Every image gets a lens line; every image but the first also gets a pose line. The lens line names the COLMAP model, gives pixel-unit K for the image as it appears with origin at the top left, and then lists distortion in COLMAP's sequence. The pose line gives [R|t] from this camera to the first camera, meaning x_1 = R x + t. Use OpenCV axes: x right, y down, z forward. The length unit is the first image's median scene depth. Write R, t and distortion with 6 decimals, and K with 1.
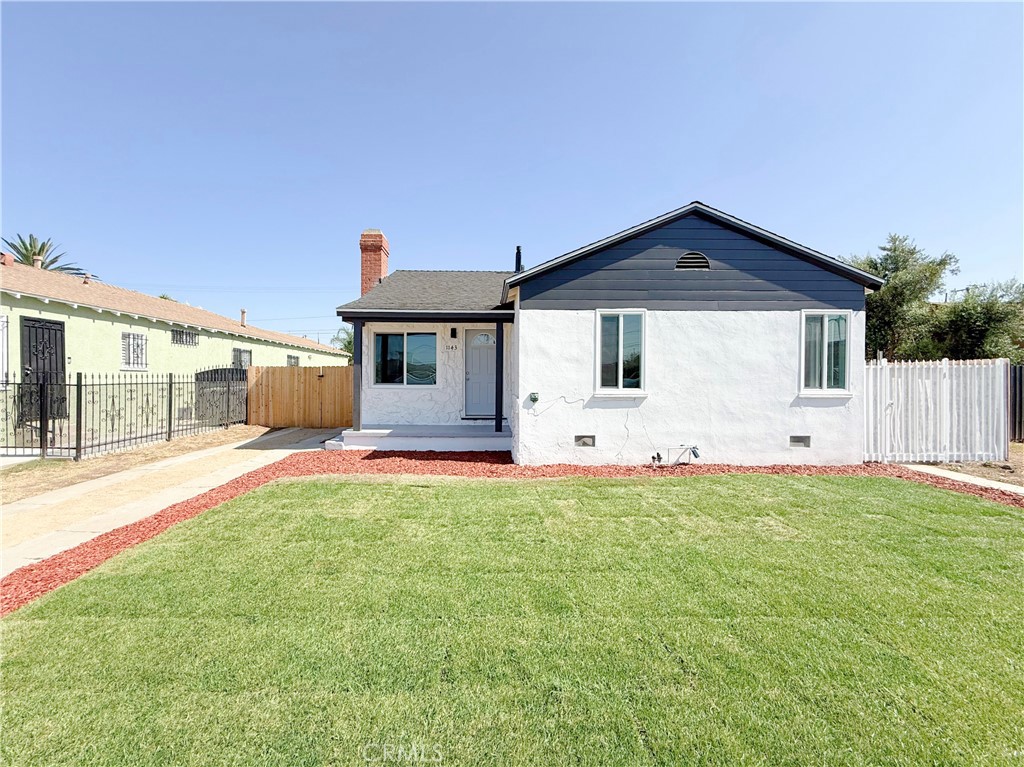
lens RADIAL K [[408.4, 0, 512.0], [0, 408.4, 383.5], [0, 0, 1]] dist [-0.000885, 0.000390]
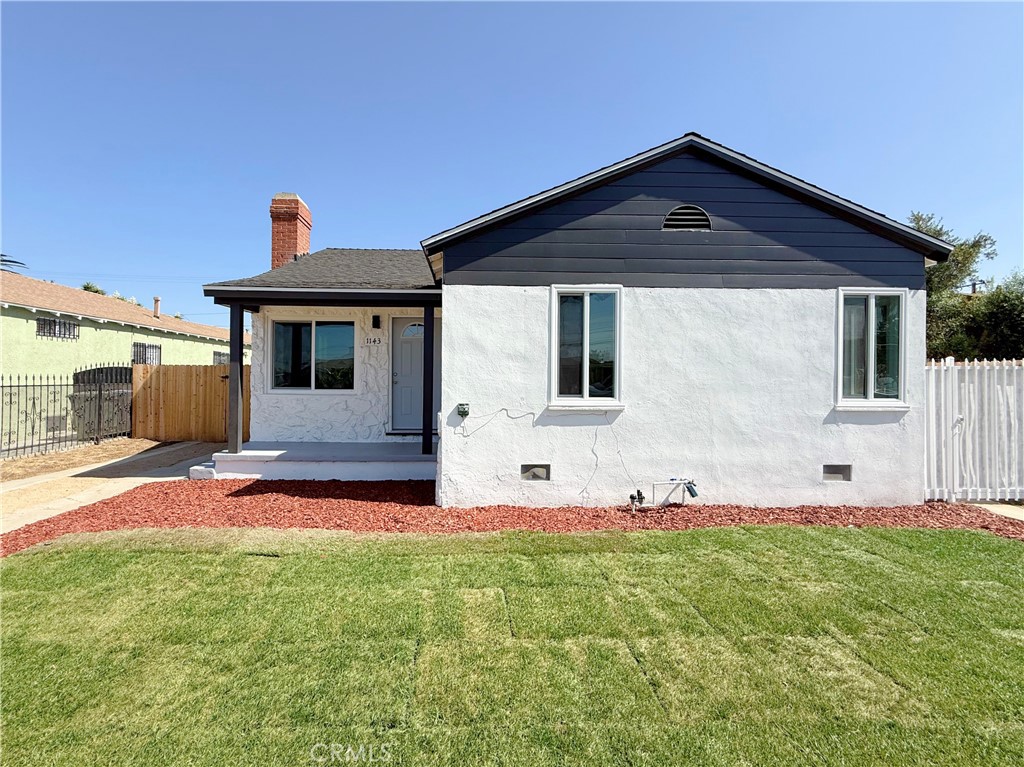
lens RADIAL K [[411.4, 0, 510.6], [0, 411.4, 379.4], [0, 0, 1]] dist [-0.000123, 0.000029]
pose [[0.999748, 0.002123, 0.022370, 0.119105], [-0.001940, 0.999964, -0.008218, -0.013115], [-0.022387, 0.008172, 0.999716, 0.291871]]
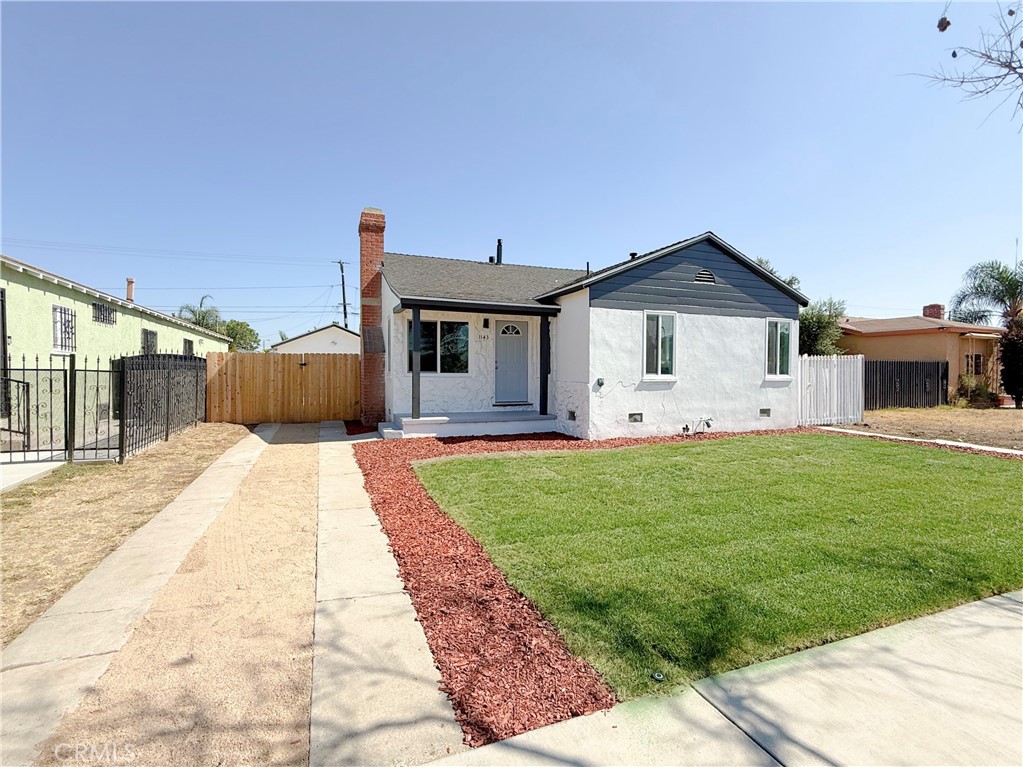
lens RADIAL K [[466.8, 0, 483.6], [0, 466.8, 380.8], [0, 0, 1]] dist [-0.001103, 0.000002]
pose [[0.937579, -0.005770, 0.347725, -0.730340], [0.003330, 0.999965, 0.007614, 0.018098], [-0.347757, -0.005981, 0.937566, -0.148594]]
